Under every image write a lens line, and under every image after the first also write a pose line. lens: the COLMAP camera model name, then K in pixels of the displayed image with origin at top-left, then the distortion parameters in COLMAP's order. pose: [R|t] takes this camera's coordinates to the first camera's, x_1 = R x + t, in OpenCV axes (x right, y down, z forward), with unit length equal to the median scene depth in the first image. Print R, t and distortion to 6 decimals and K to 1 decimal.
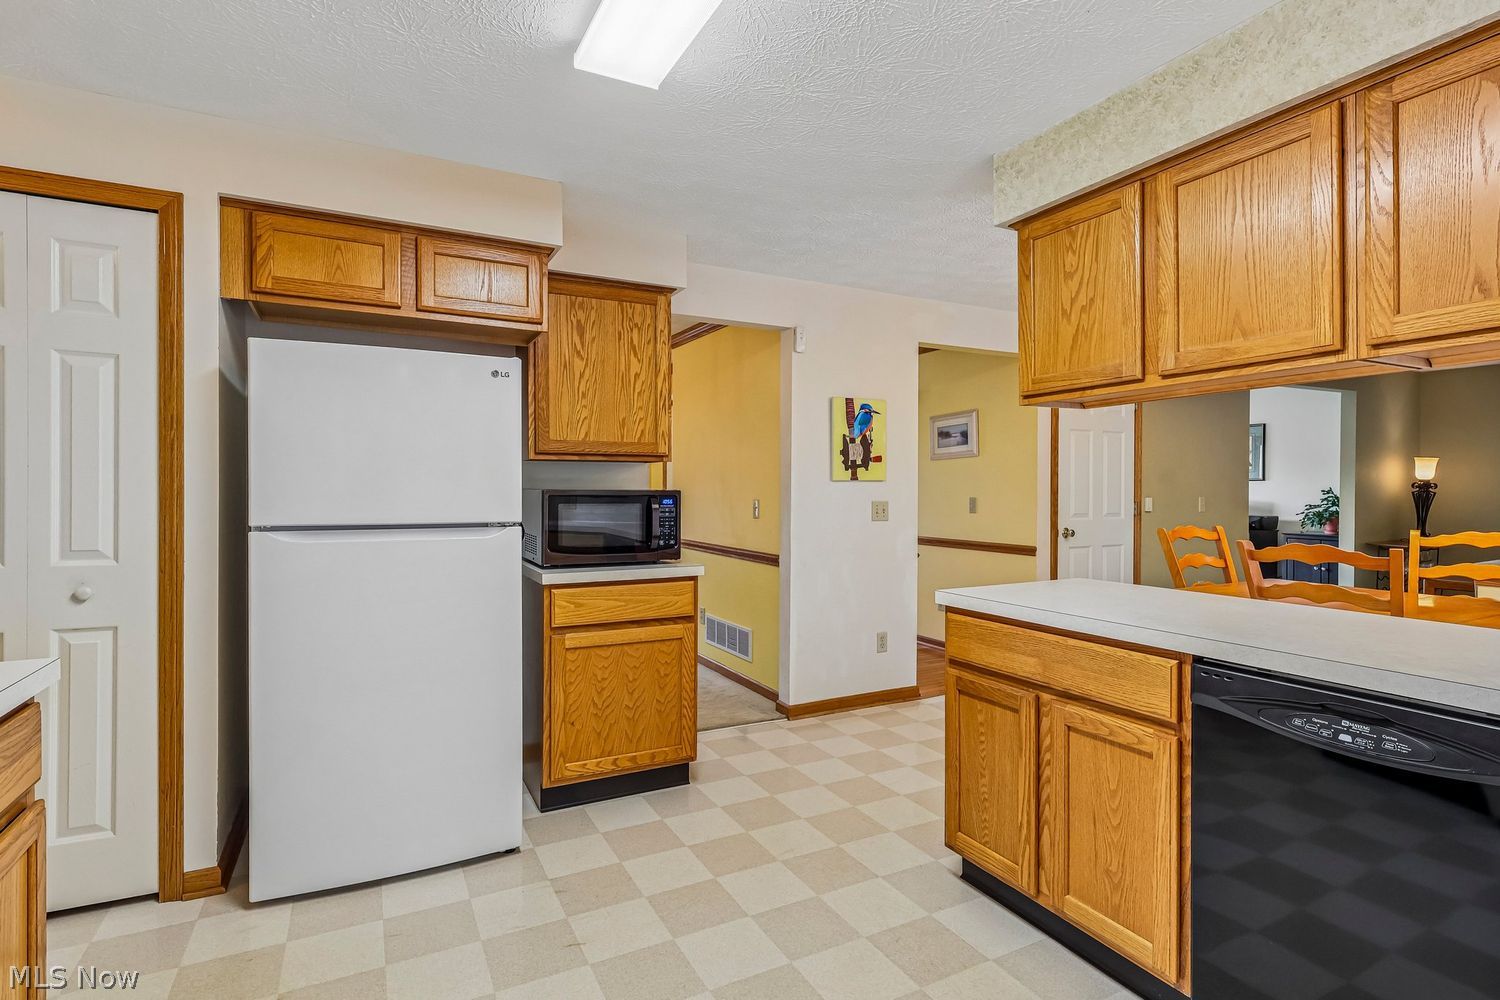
lens RADIAL K [[722.9, 0, 725.9], [0, 722.9, 491.1], [0, 0, 1]] dist [-0.001753, 0.001774]
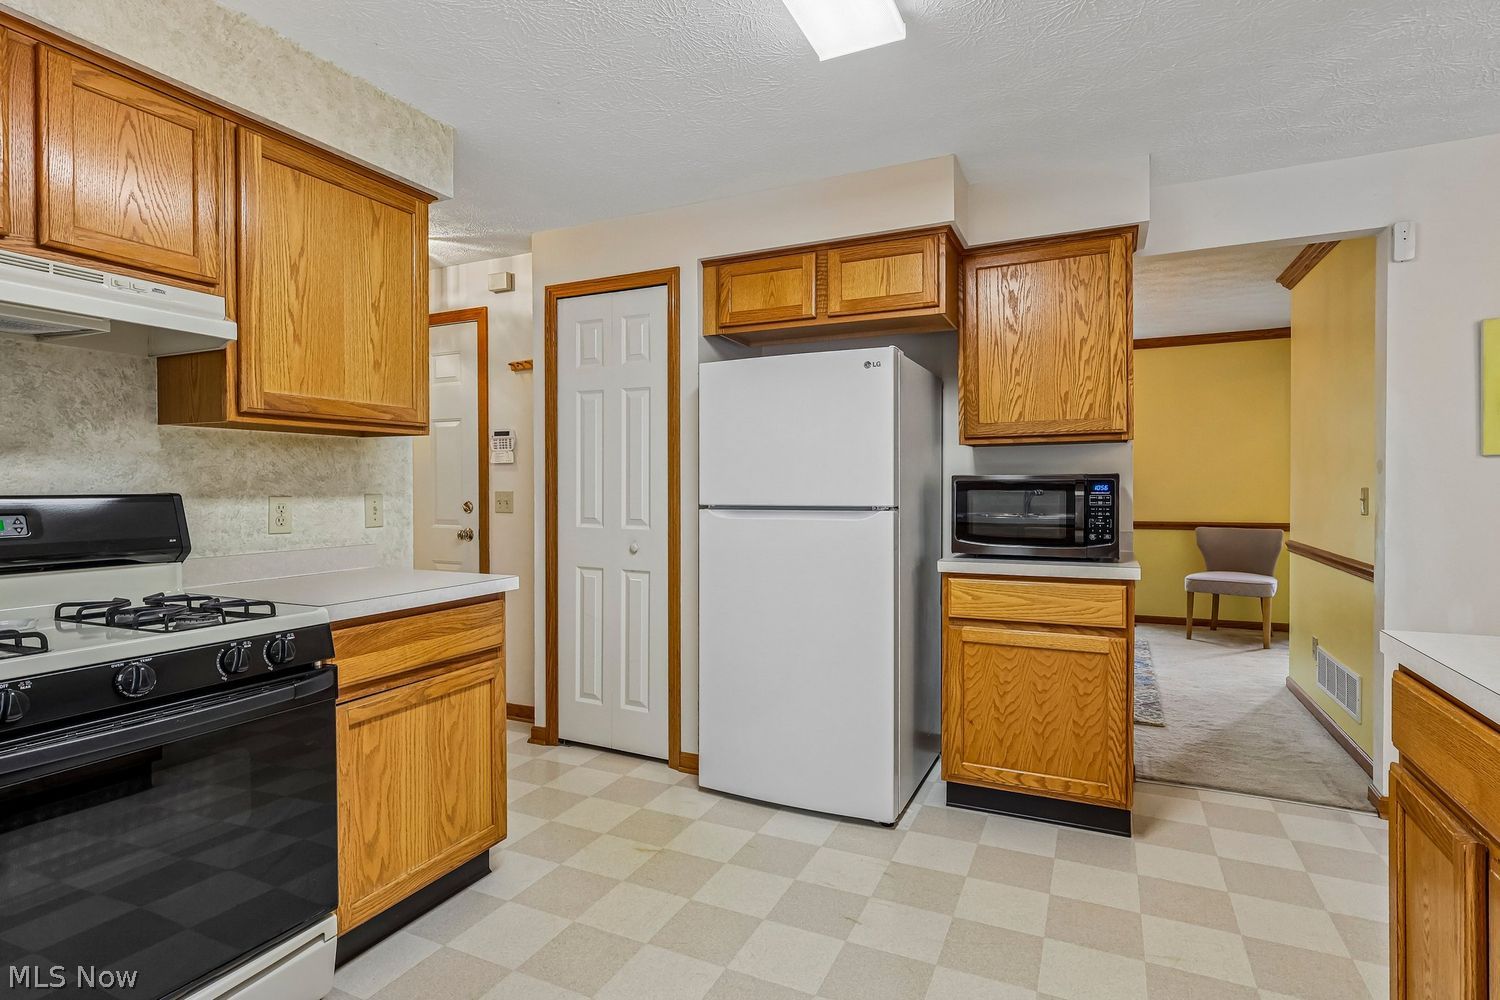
lens RADIAL K [[755.2, 0, 774.7], [0, 755.2, 485.8], [0, 0, 1]] dist [-0.004313, 0.004241]
pose [[0.623229, -0.004026, -0.782029, 0.401181], [0.006091, 0.999981, -0.000294, 0.011252], [0.782016, -0.004580, 0.623242, 0.184090]]
